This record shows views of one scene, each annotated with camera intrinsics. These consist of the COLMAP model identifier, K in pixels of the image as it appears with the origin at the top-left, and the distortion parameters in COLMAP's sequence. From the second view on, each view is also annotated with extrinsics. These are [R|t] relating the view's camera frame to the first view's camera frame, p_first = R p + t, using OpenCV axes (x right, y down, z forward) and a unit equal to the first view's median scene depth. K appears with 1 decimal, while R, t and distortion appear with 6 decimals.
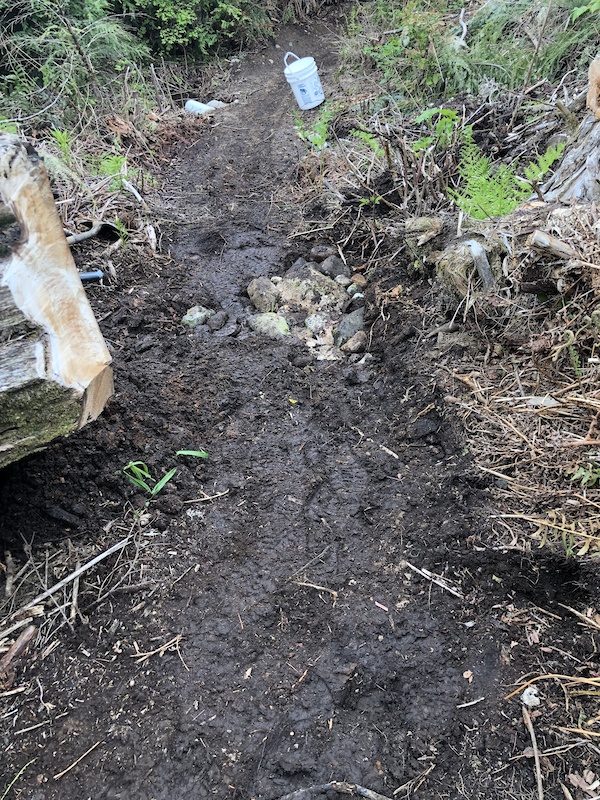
lens RADIAL K [[658.3, 0, 299.7], [0, 658.3, 400.8], [0, 0, 1]] dist [0.012841, 0.015503]
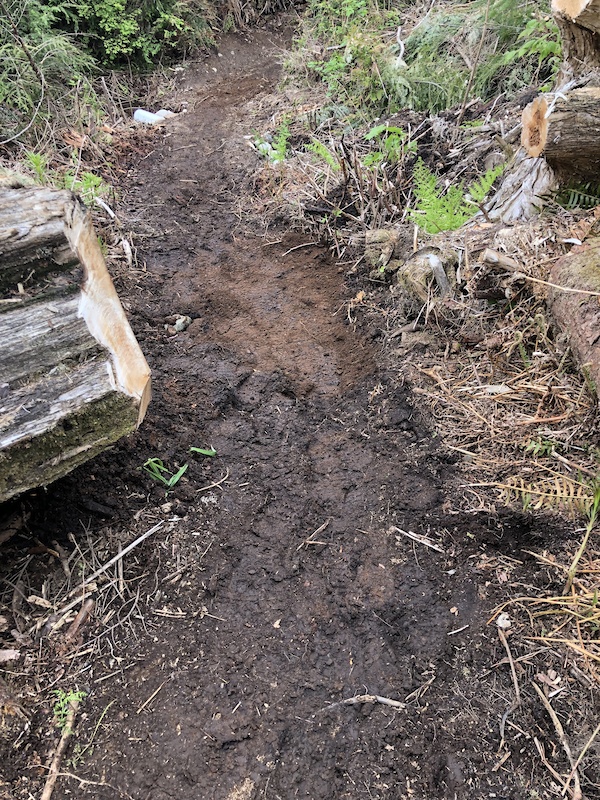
lens RADIAL K [[658.3, 0, 300.4], [0, 658.3, 399.9], [0, 0, 1]] dist [0.012841, 0.015503]
pose [[0.995355, -0.048182, 0.083354, -0.083881], [0.047741, 0.998833, 0.007271, -0.004949], [-0.083607, -0.003258, 0.996494, -0.155235]]
